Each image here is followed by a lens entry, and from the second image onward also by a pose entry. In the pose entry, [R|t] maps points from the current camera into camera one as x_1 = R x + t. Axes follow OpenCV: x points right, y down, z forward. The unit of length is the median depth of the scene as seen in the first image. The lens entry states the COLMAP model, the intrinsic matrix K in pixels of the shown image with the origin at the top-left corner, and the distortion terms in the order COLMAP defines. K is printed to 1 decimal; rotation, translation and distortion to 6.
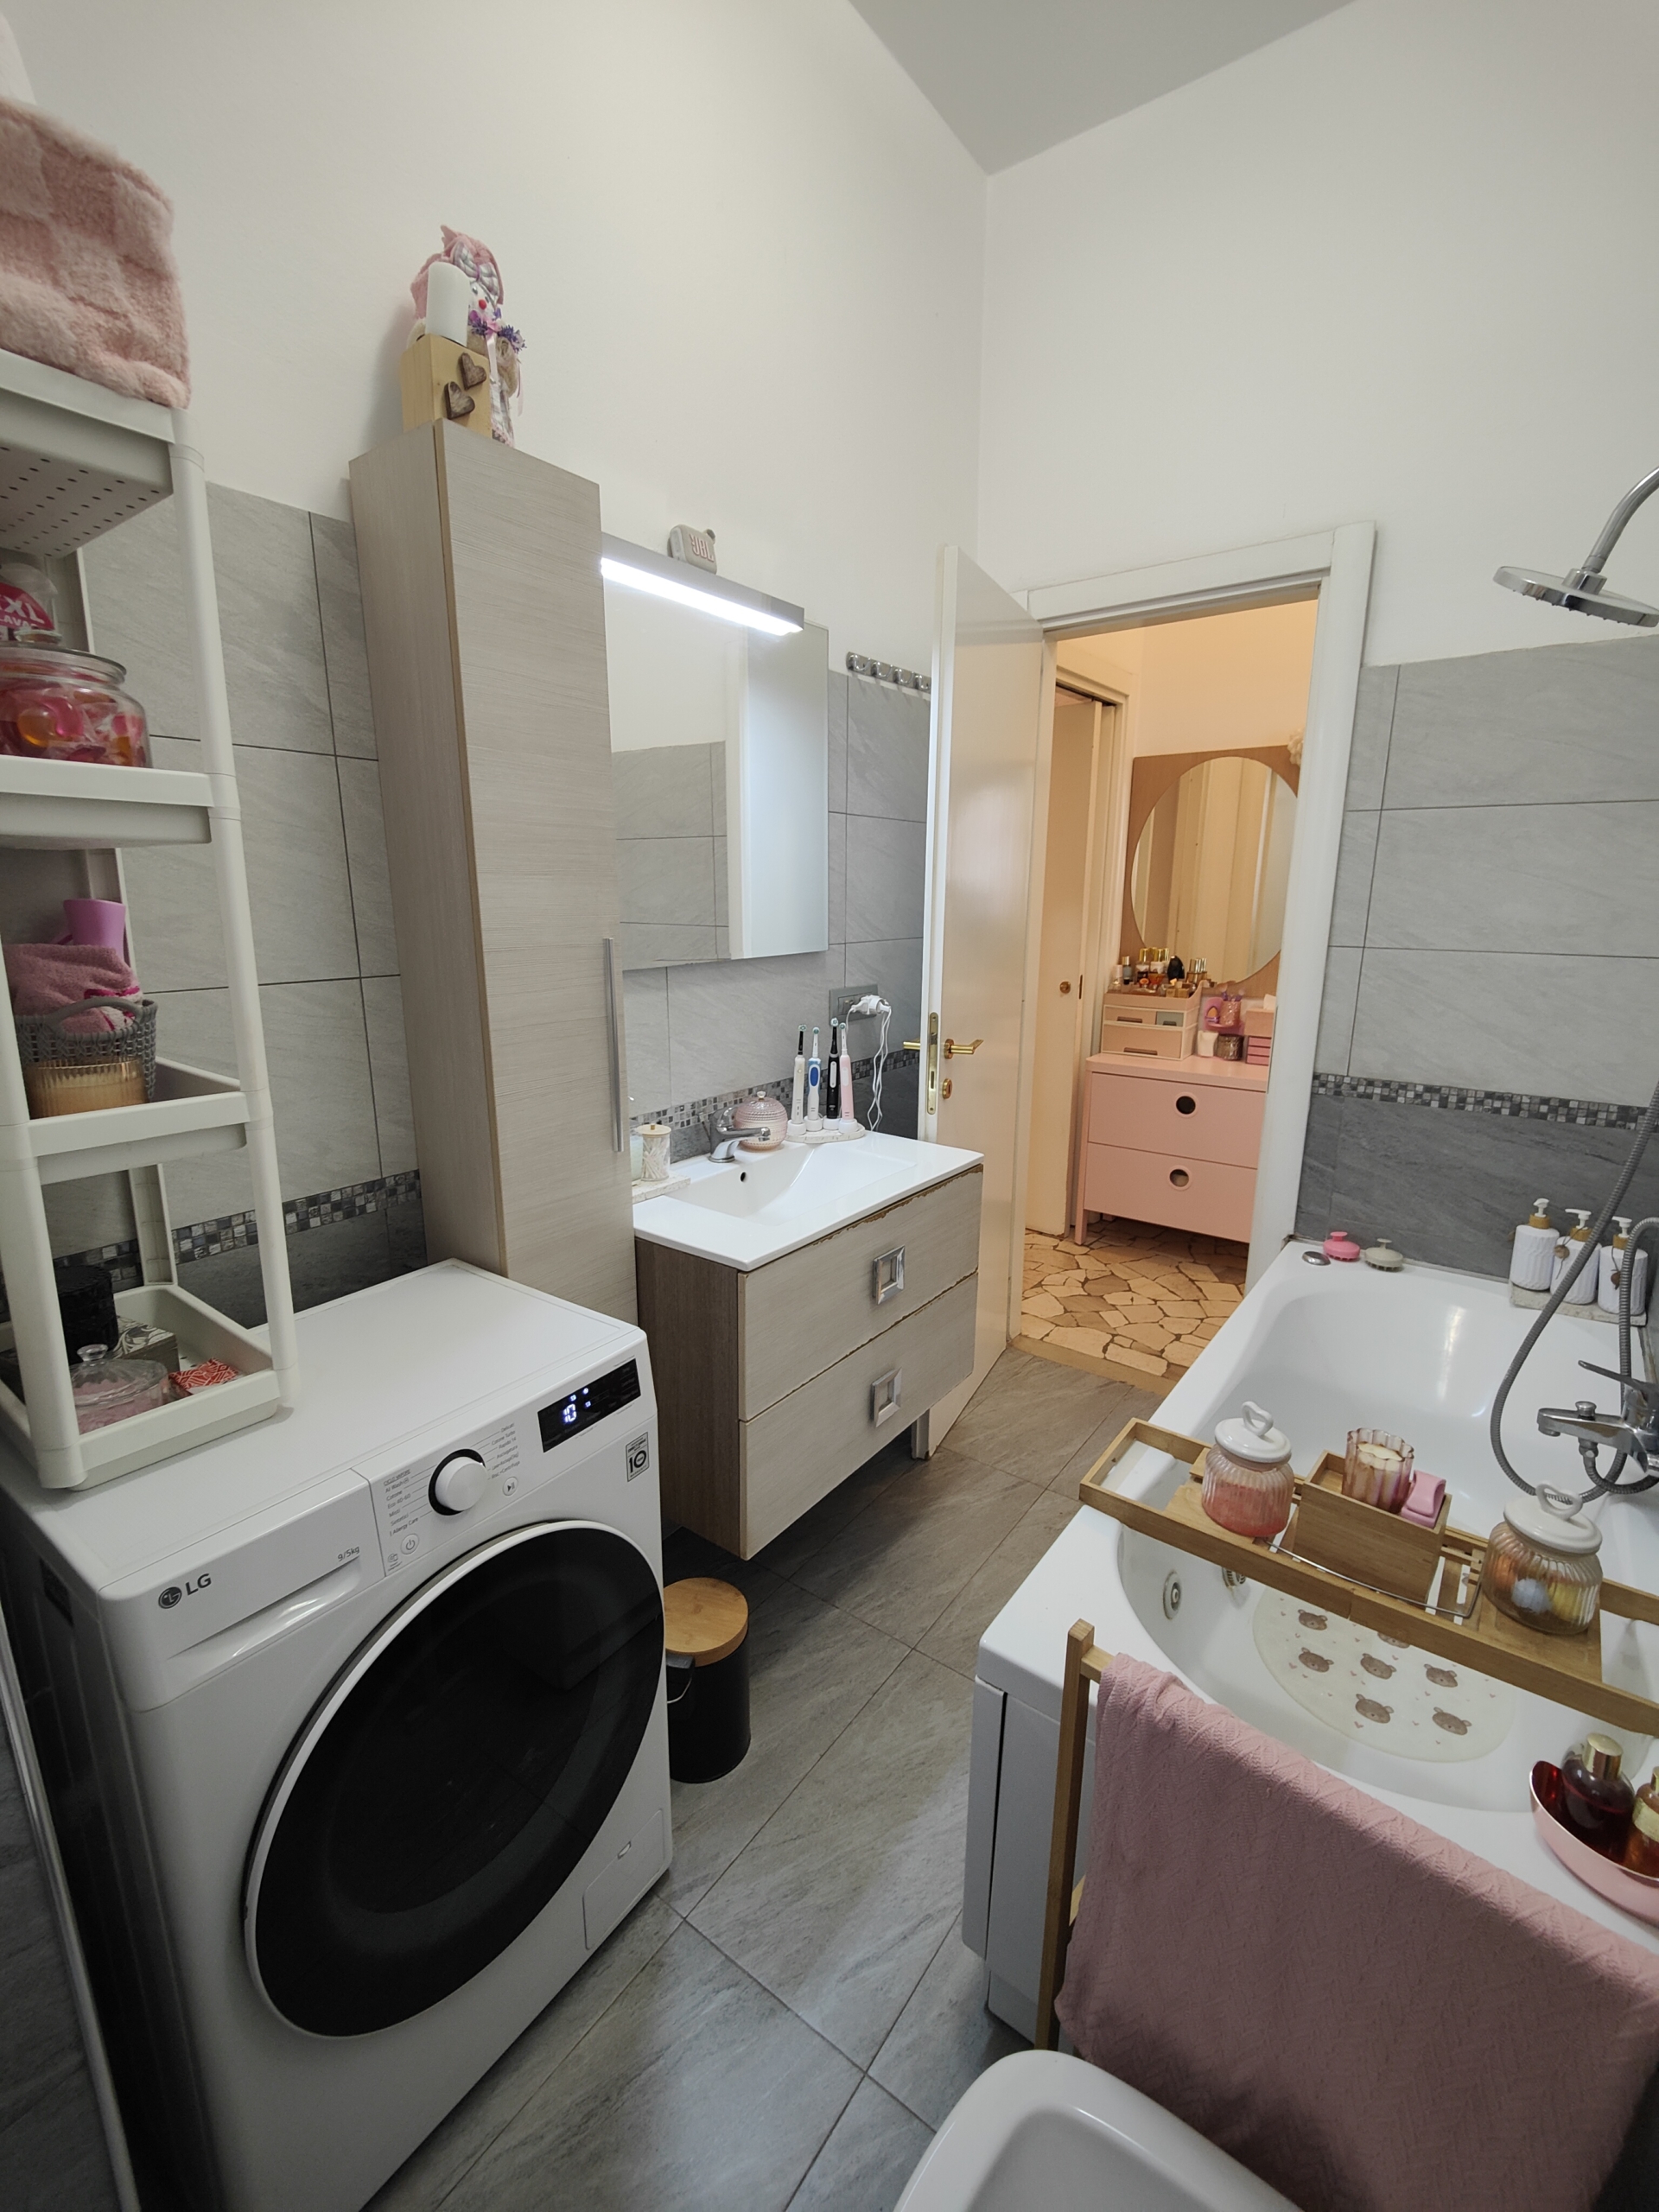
lens RADIAL K [[959.2, 0, 825.1], [0, 959.2, 1108.8], [0, 0, 1]] dist [0.025688, -0.021370]
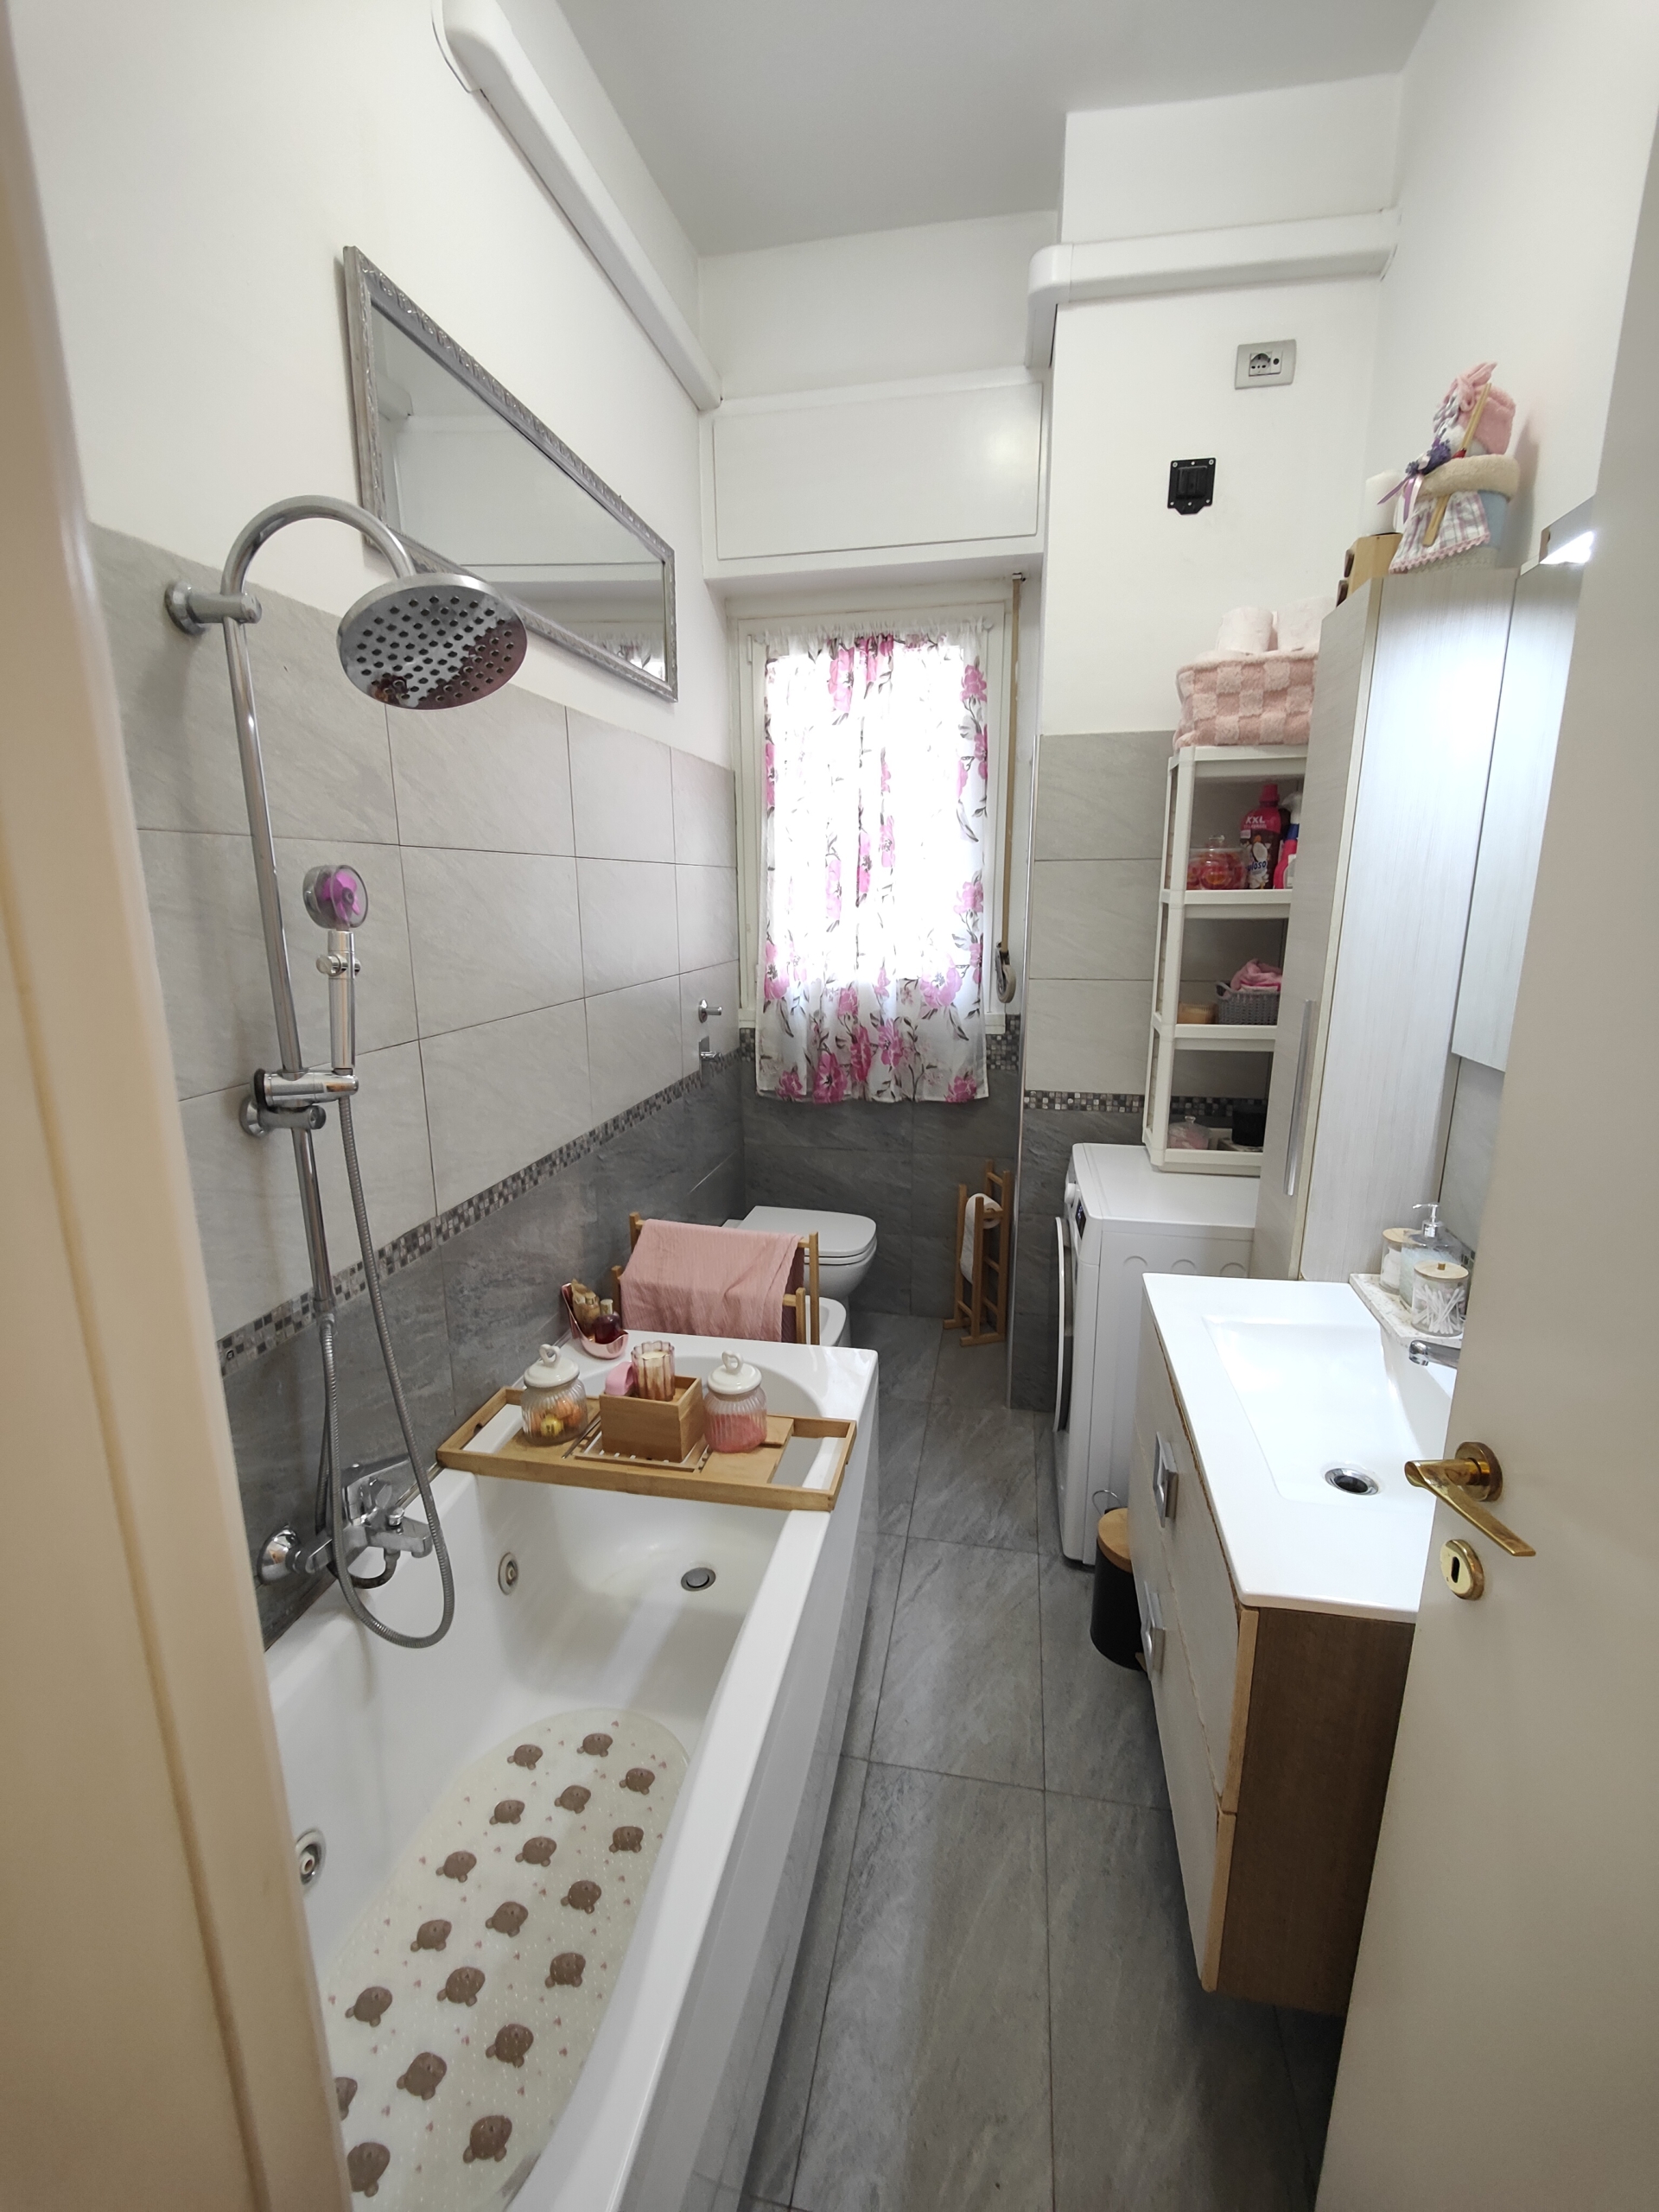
lens RADIAL K [[951.4, 0, 829.2], [0, 951.4, 1109.1], [0, 0, 1]] dist [0.036952, -0.029895]
pose [[-0.903599, 0.096730, -0.417316, 0.481325], [-0.097895, 0.901767, 0.420990, -0.309741], [0.417044, 0.421259, -0.805366, 1.123530]]
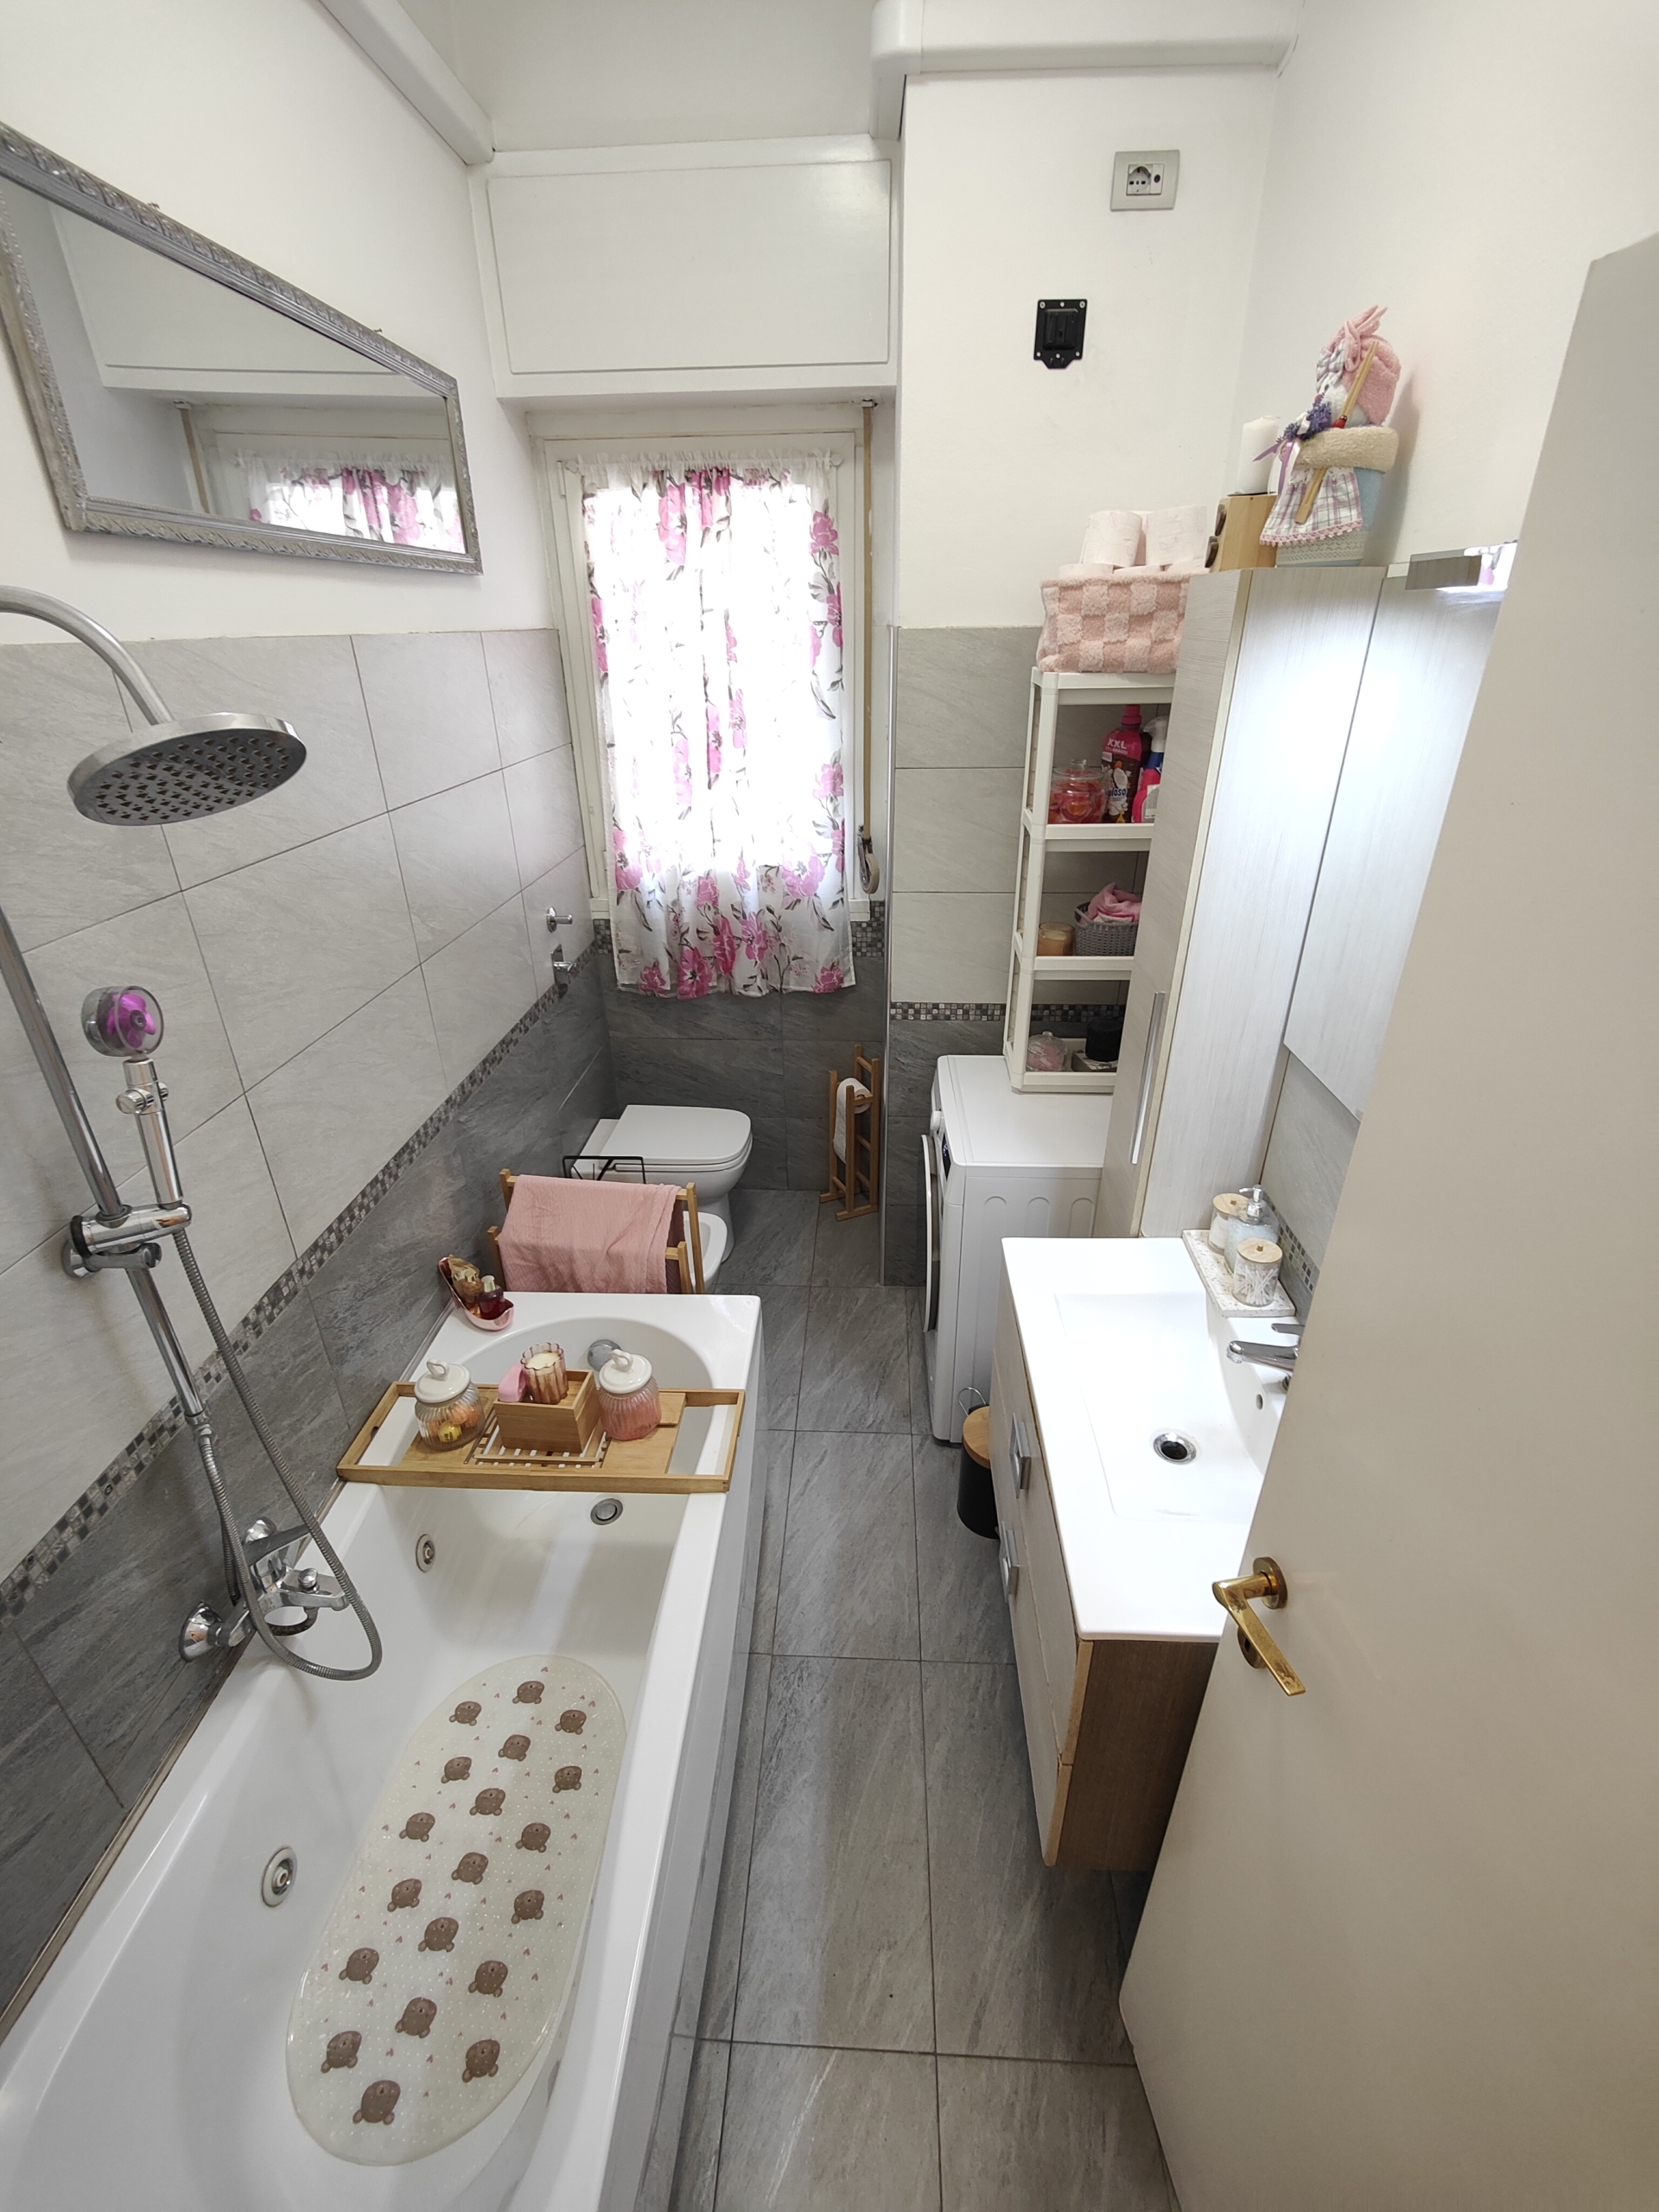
lens RADIAL K [[952.2, 0, 826.8], [0, 952.2, 1109.6], [0, 0, 1]] dist [0.033420, -0.029441]
pose [[-0.833371, 0.253756, -0.491020, 0.449174], [-0.119157, 0.785005, 0.607922, -0.462403], [0.539716, 0.565133, -0.623964, 1.035174]]
